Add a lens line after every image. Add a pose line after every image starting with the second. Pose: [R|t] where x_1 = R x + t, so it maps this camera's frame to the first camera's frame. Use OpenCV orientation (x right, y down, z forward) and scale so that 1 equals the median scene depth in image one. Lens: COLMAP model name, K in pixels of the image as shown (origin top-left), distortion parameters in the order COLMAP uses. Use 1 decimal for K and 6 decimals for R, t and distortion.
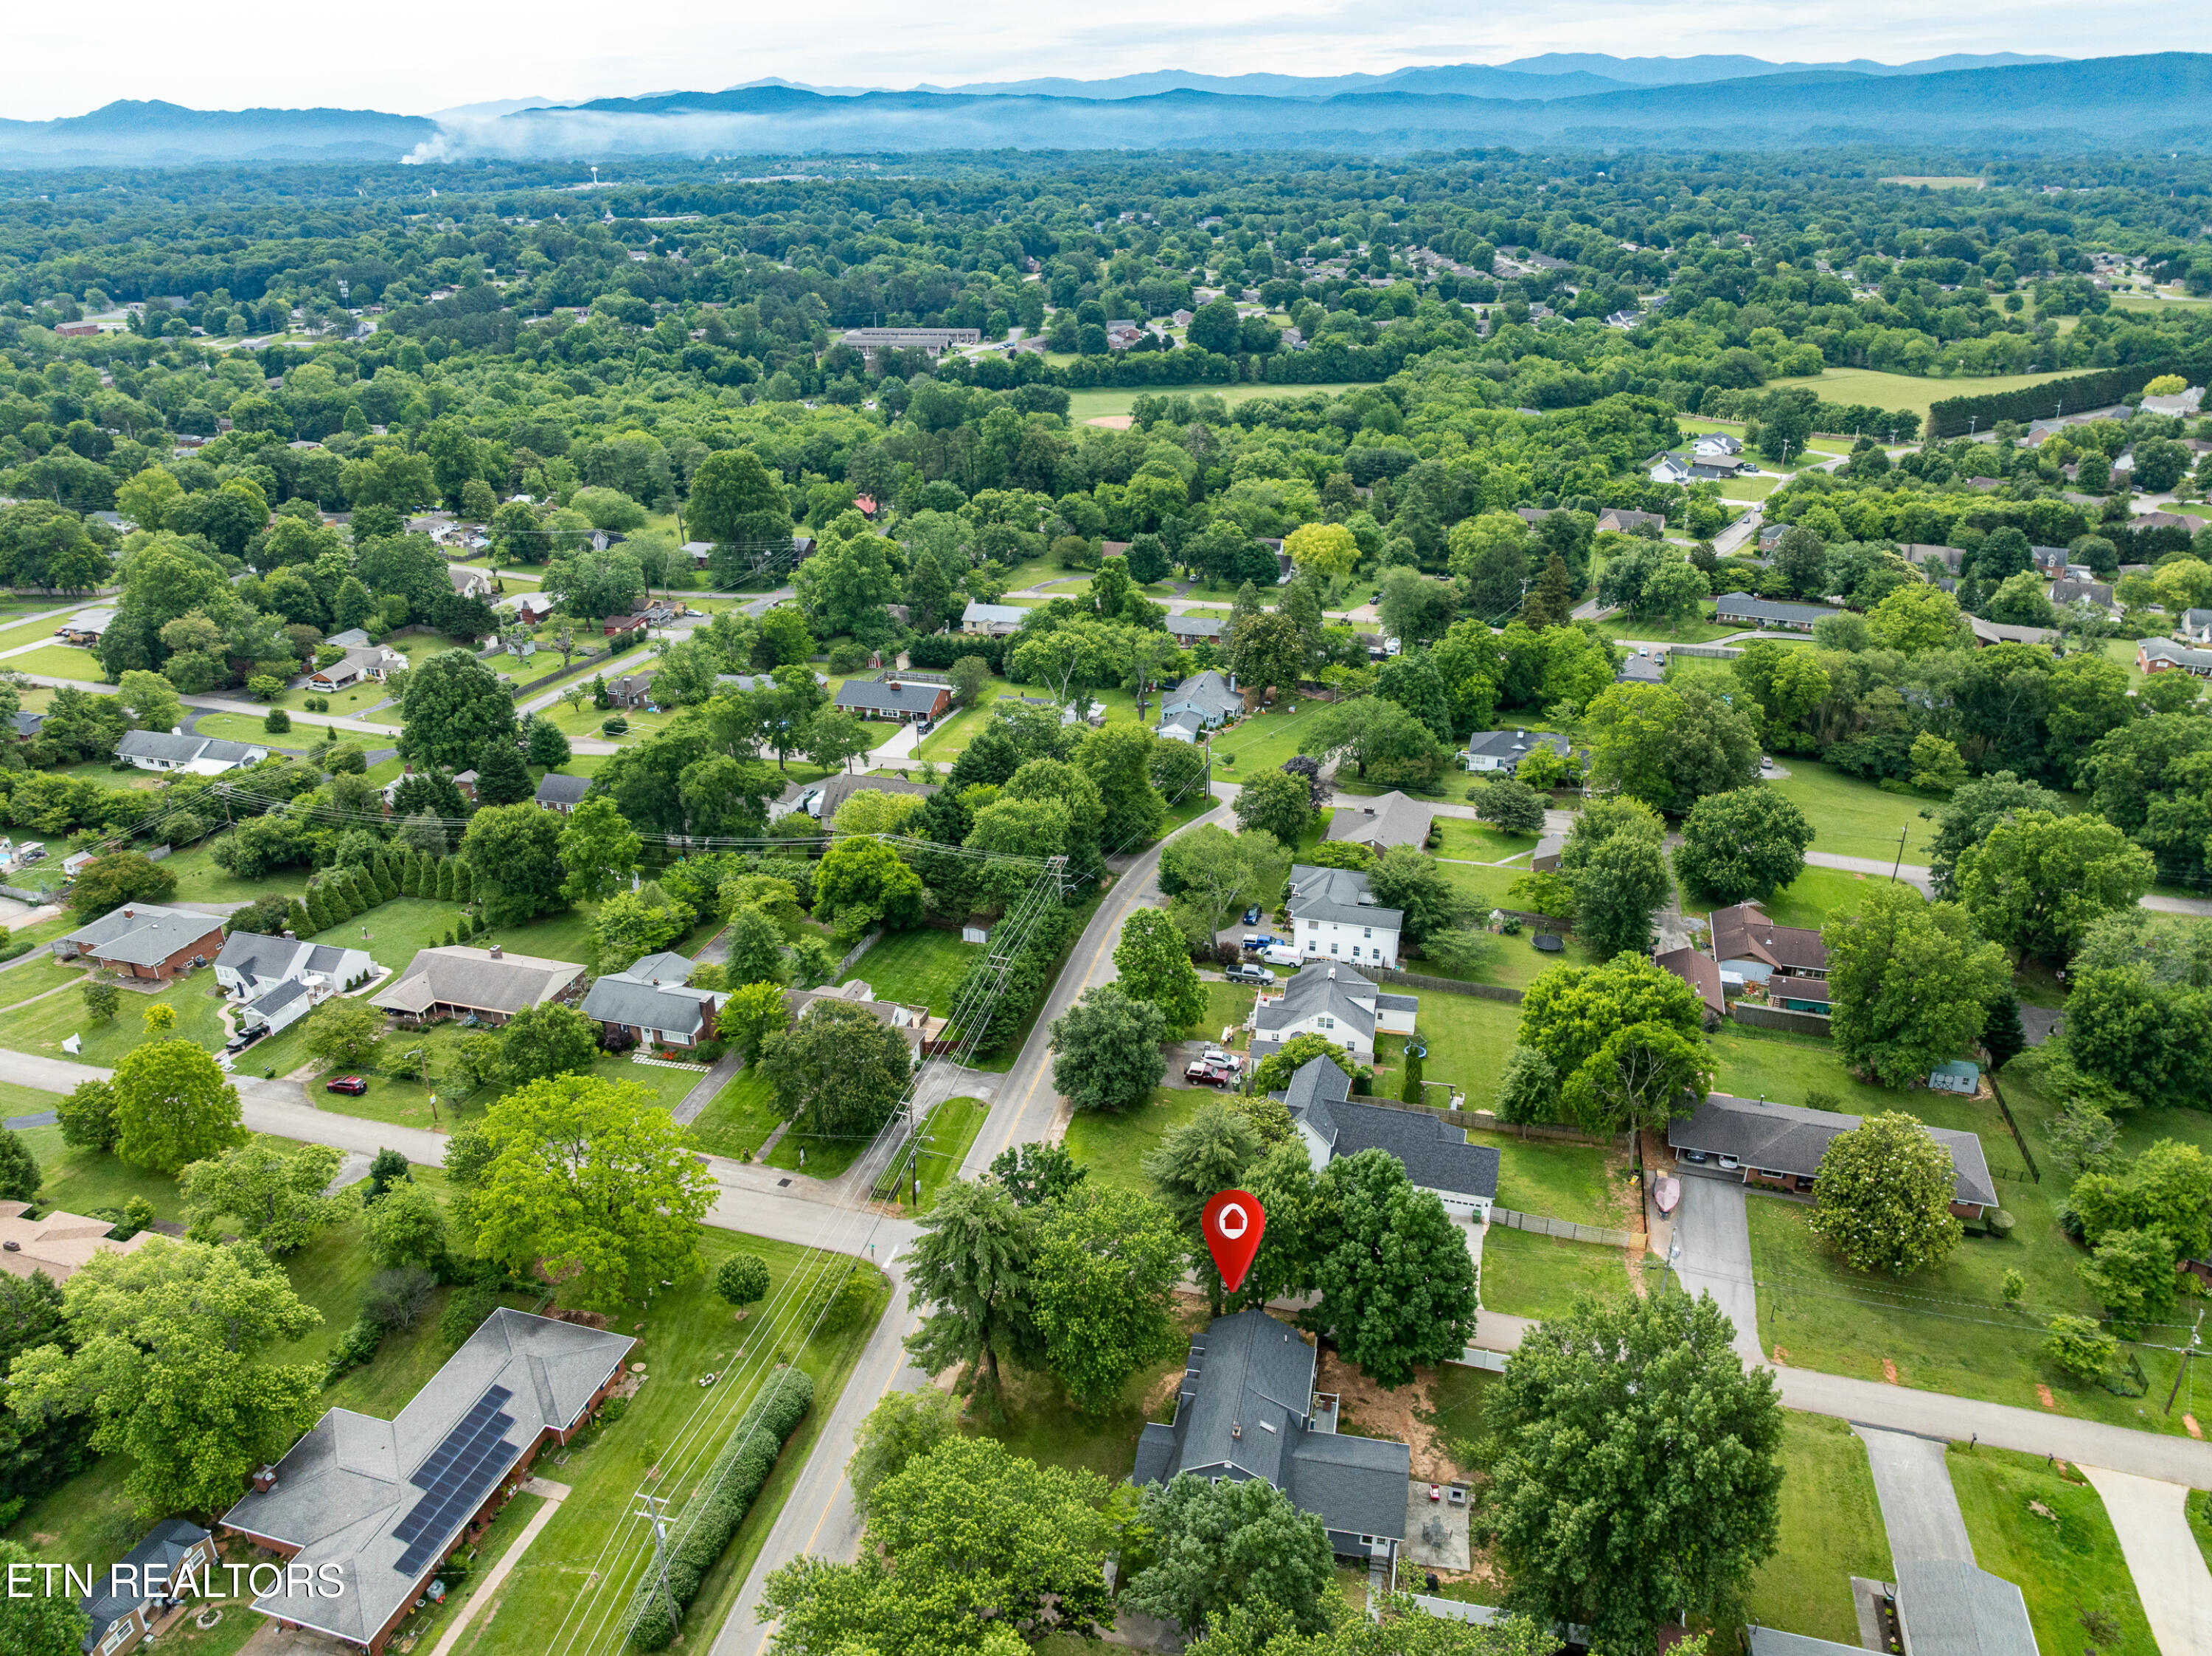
lens RADIAL K [[1566.7, 0, 1106.0], [0, 1566.7, 828.0], [0, 0, 1]] dist [-0.068816, 0.046630]
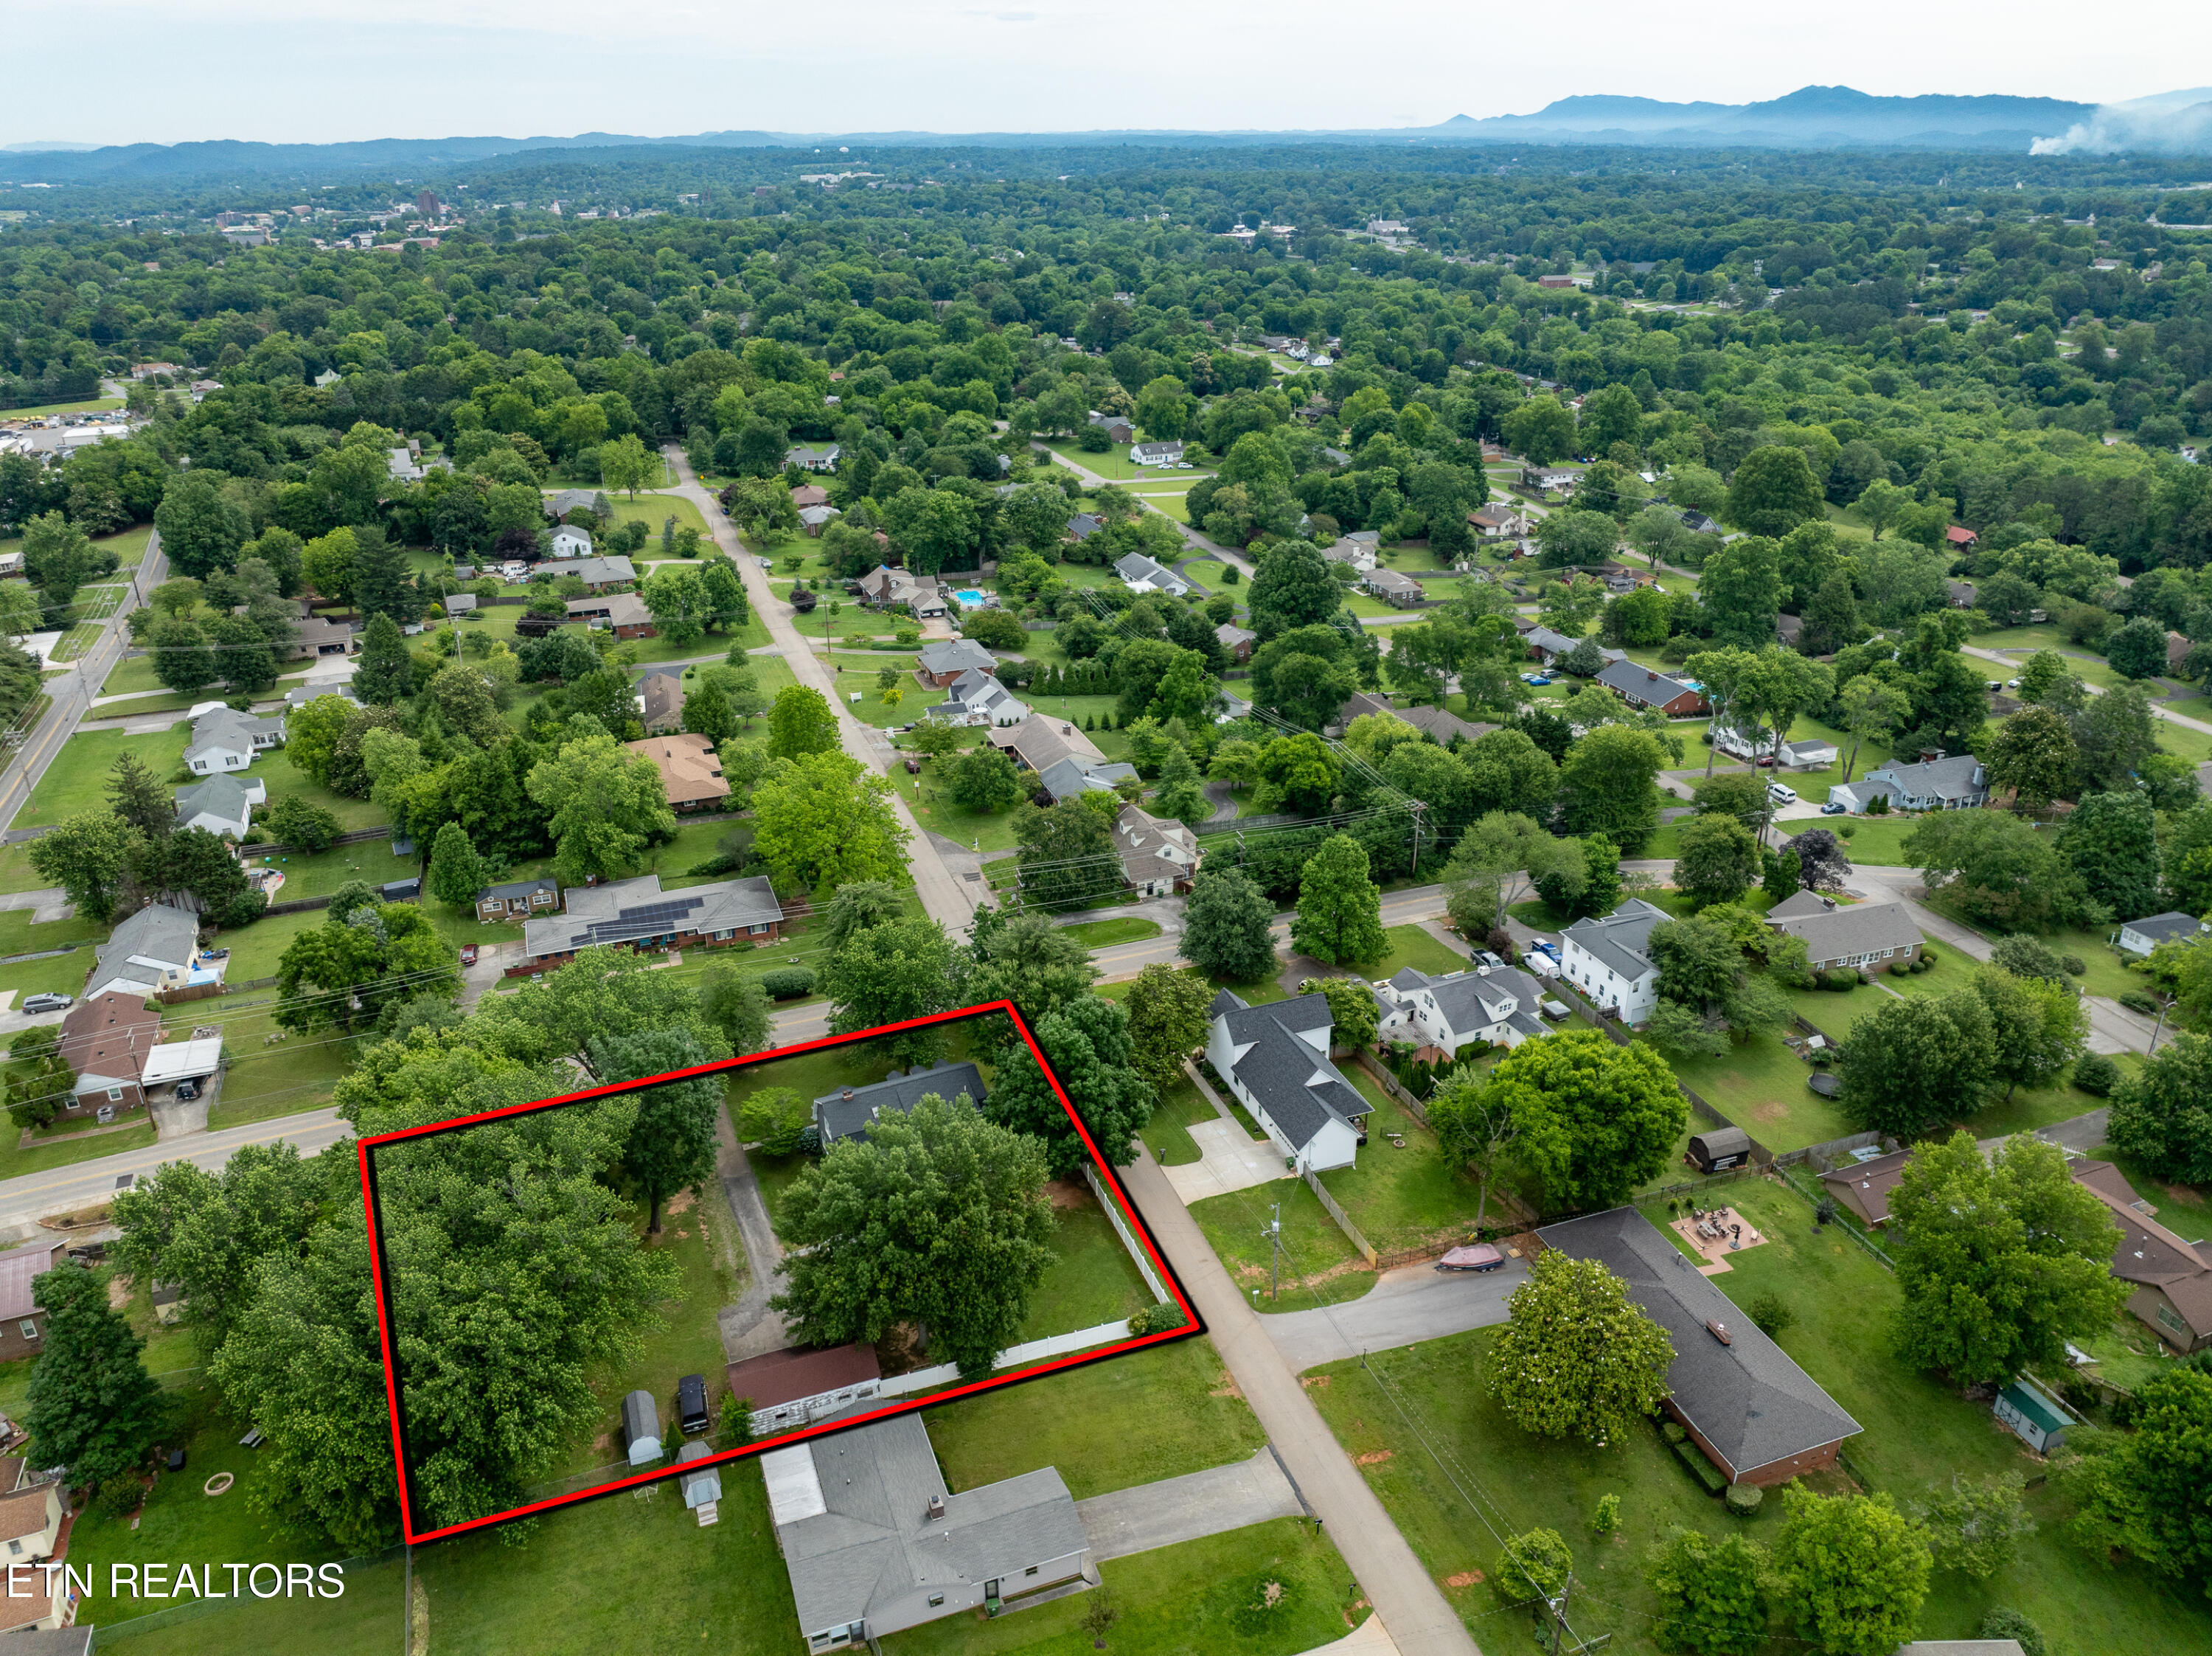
lens RADIAL K [[1566.7, 0, 1106.0], [0, 1566.7, 828.0], [0, 0, 1]] dist [-0.068816, 0.046630]
pose [[0.602181, 0.333609, -0.725316, 0.447210], [-0.328172, 0.931639, 0.156050, -0.044328], [0.727793, 0.144058, 0.670496, 0.088563]]
